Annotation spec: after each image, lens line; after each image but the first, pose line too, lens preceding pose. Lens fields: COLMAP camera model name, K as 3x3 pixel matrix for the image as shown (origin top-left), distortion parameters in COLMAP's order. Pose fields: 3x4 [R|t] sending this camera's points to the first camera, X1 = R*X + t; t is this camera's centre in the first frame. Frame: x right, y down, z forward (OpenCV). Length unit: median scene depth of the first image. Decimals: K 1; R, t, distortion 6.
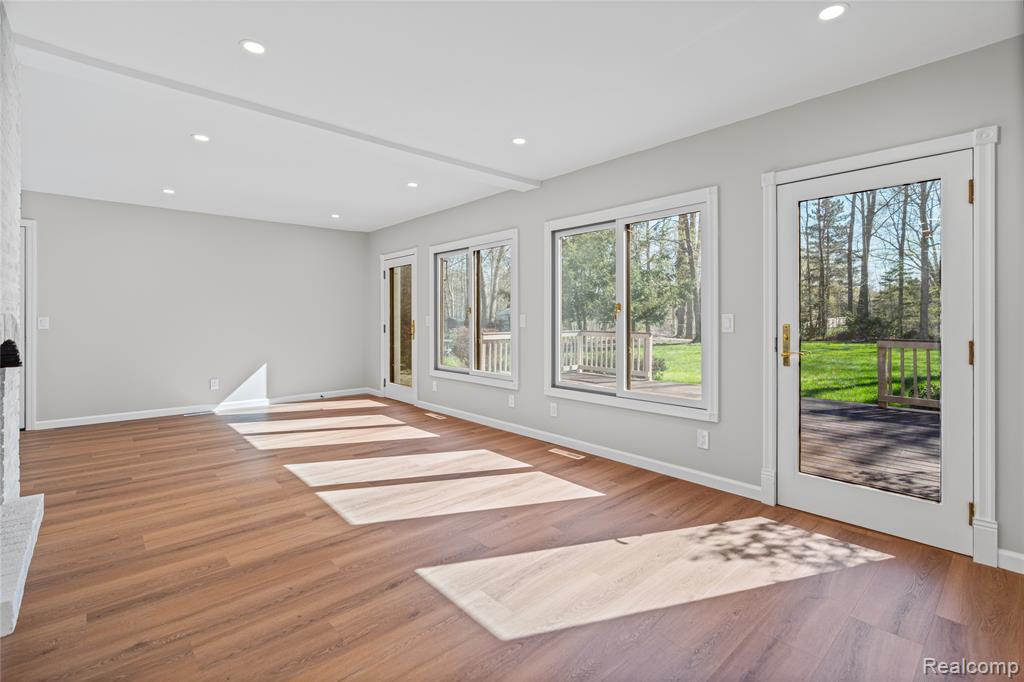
lens RADIAL K [[460.5, 0, 513.1], [0, 460.5, 322.6], [0, 0, 1]] dist [0.001188, 0.002261]
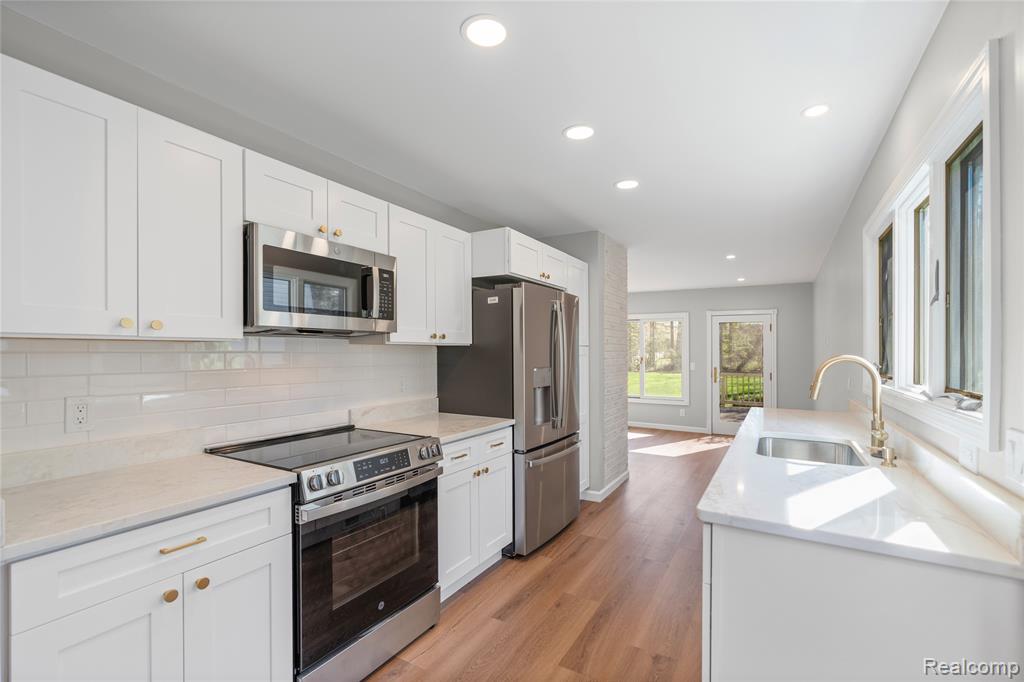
lens RADIAL K [[460.5, 0, 504.4], [0, 460.5, 348.4], [0, 0, 1]] dist [0.001188, 0.002261]
pose [[0.957857, 0.008367, 0.287125, -1.788730], [-0.004620, 0.999895, -0.013724, -0.082369], [-0.287210, 0.011819, 0.957795, -1.619467]]
